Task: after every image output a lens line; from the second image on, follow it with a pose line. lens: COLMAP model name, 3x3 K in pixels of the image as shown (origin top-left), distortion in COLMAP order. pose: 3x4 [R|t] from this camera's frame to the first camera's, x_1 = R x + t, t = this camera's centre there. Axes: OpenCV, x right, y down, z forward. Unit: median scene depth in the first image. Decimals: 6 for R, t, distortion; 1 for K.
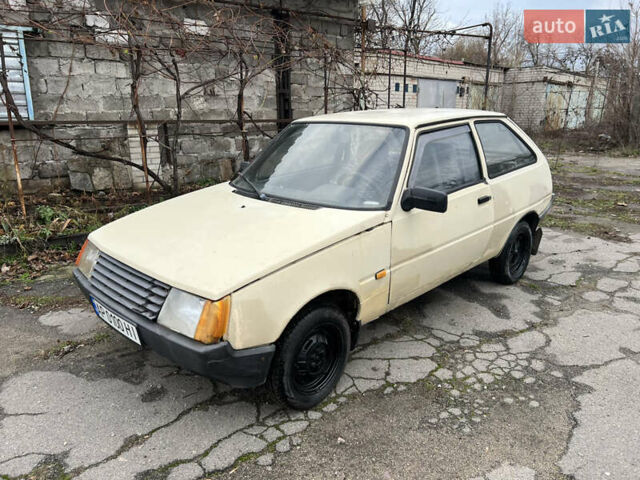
lens RADIAL K [[474.1, 0, 321.8], [0, 474.1, 244.2], [0, 0, 1]] dist [0.041198, -0.036655]
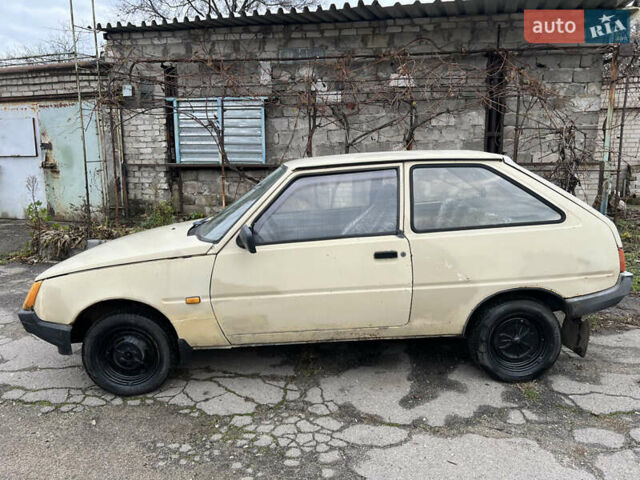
lens RADIAL K [[474.1, 0, 322.4], [0, 474.1, 240.5], [0, 0, 1]] dist [0.041198, -0.036655]
pose [[0.723420, 0.115717, -0.680642, 0.907377], [-0.181979, 0.982951, -0.026303, -0.081915], [0.665994, 0.142890, 0.732144, 0.324896]]
